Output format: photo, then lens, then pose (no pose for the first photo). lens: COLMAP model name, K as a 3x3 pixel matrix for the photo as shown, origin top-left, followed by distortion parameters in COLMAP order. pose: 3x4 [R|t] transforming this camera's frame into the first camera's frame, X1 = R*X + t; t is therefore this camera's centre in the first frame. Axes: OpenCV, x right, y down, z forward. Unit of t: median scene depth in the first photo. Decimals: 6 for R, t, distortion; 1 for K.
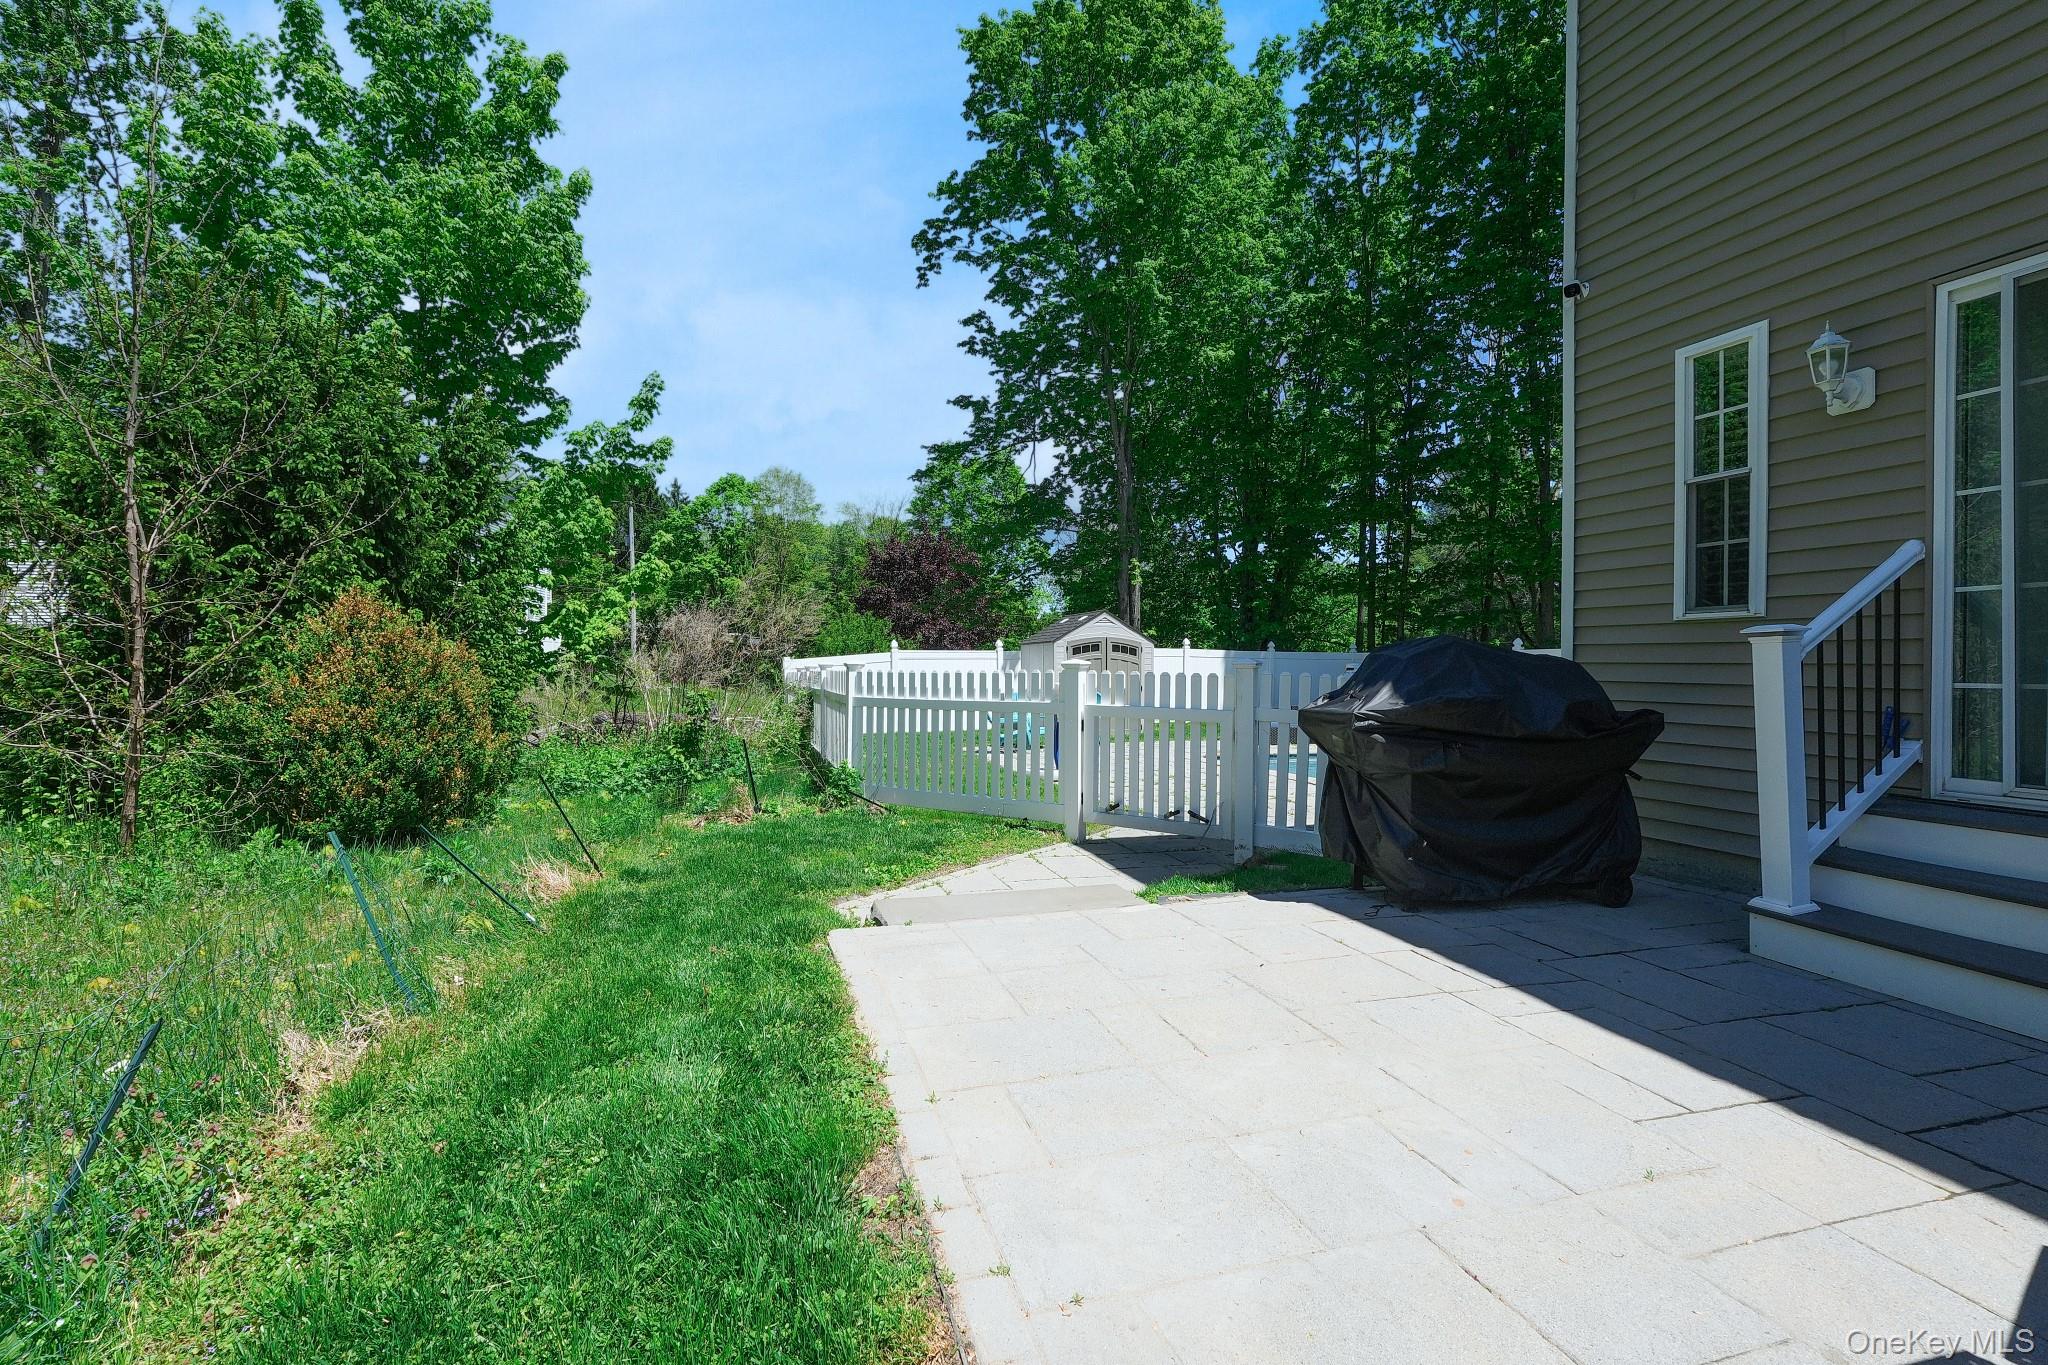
lens RADIAL K [[882.2, 0, 1013.2], [0, 882.2, 657.2], [0, 0, 1]] dist [0.003594, 0.000231]
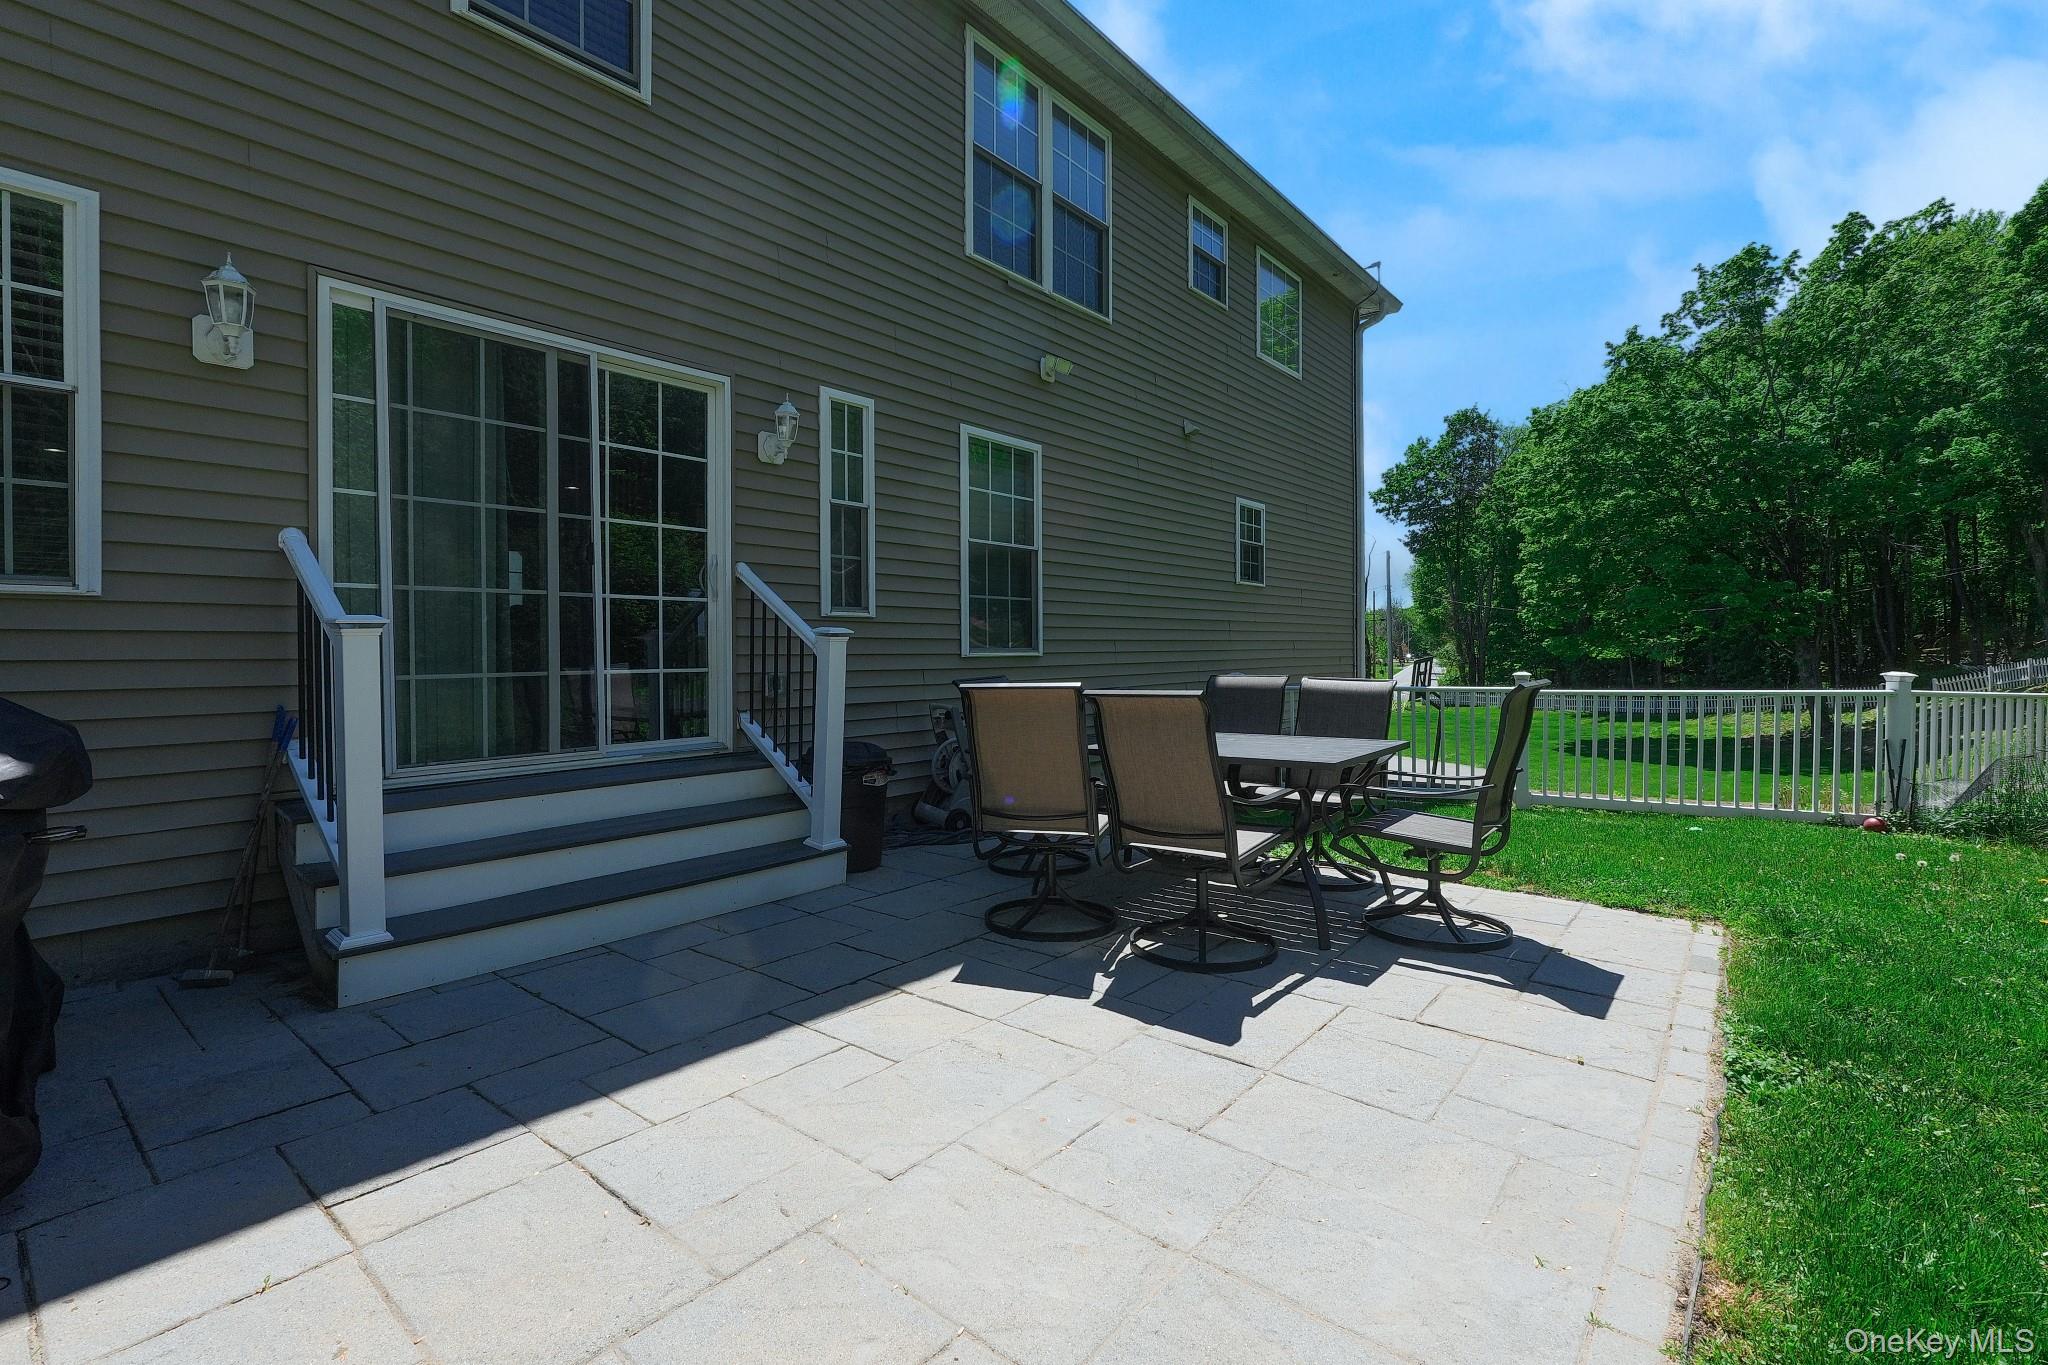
lens RADIAL K [[882.2, 0, 1013.2], [0, 882.2, 657.2], [0, 0, 1]] dist [0.003594, 0.000231]
pose [[-0.525751, -0.010619, 0.850572, -0.253360], [-0.006278, 0.999943, 0.008603, -0.009616], [-0.850615, -0.000817, -0.525788, 1.071015]]
